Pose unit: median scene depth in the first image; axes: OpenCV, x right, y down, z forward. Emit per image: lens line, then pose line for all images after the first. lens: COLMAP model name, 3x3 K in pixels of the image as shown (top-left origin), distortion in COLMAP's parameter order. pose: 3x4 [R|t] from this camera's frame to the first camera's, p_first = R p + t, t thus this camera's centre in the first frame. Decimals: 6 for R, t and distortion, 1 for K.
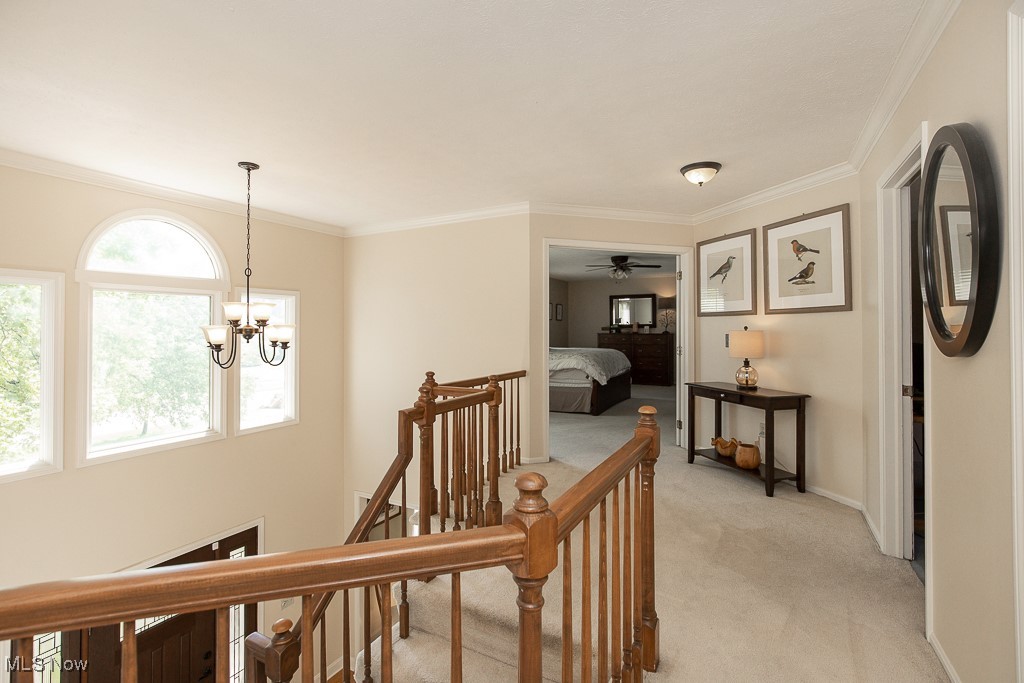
lens RADIAL K [[479.5, 0, 516.5], [0, 479.5, 339.3], [0, 0, 1]] dist [-0.000120, -0.000434]
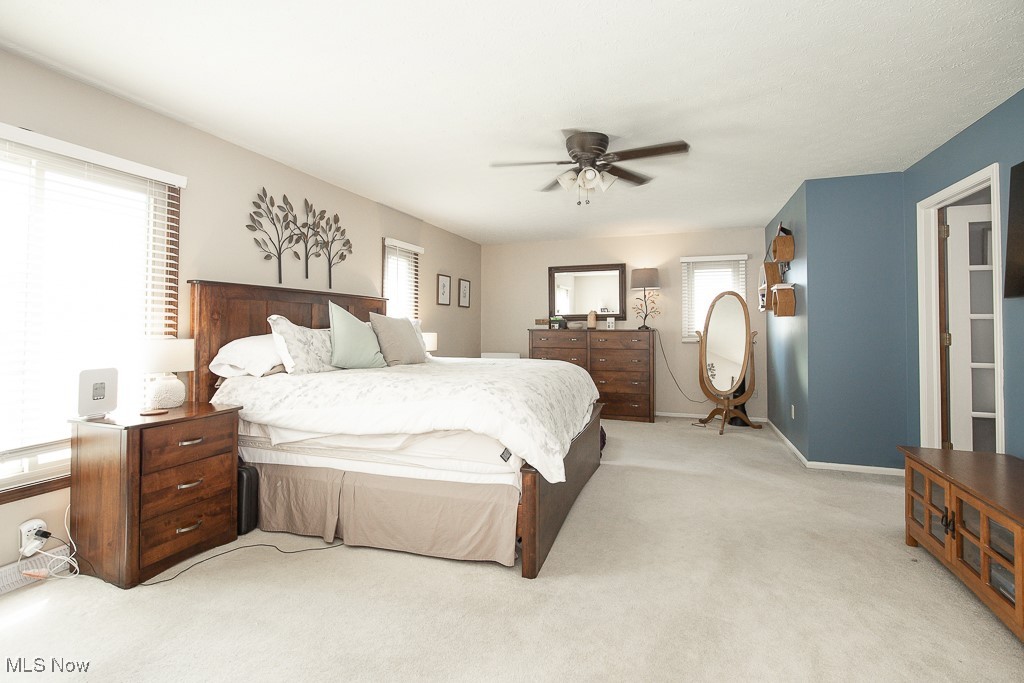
lens RADIAL K [[479.5, 0, 511.5], [0, 479.5, 338.5], [0, 0, 1]] dist [-0.000120, -0.000434]
pose [[0.990221, 0.002381, 0.139488, 0.067899], [-0.002277, 0.999997, -0.000907, -0.000732], [-0.139490, 0.000581, 0.990223, 0.432358]]
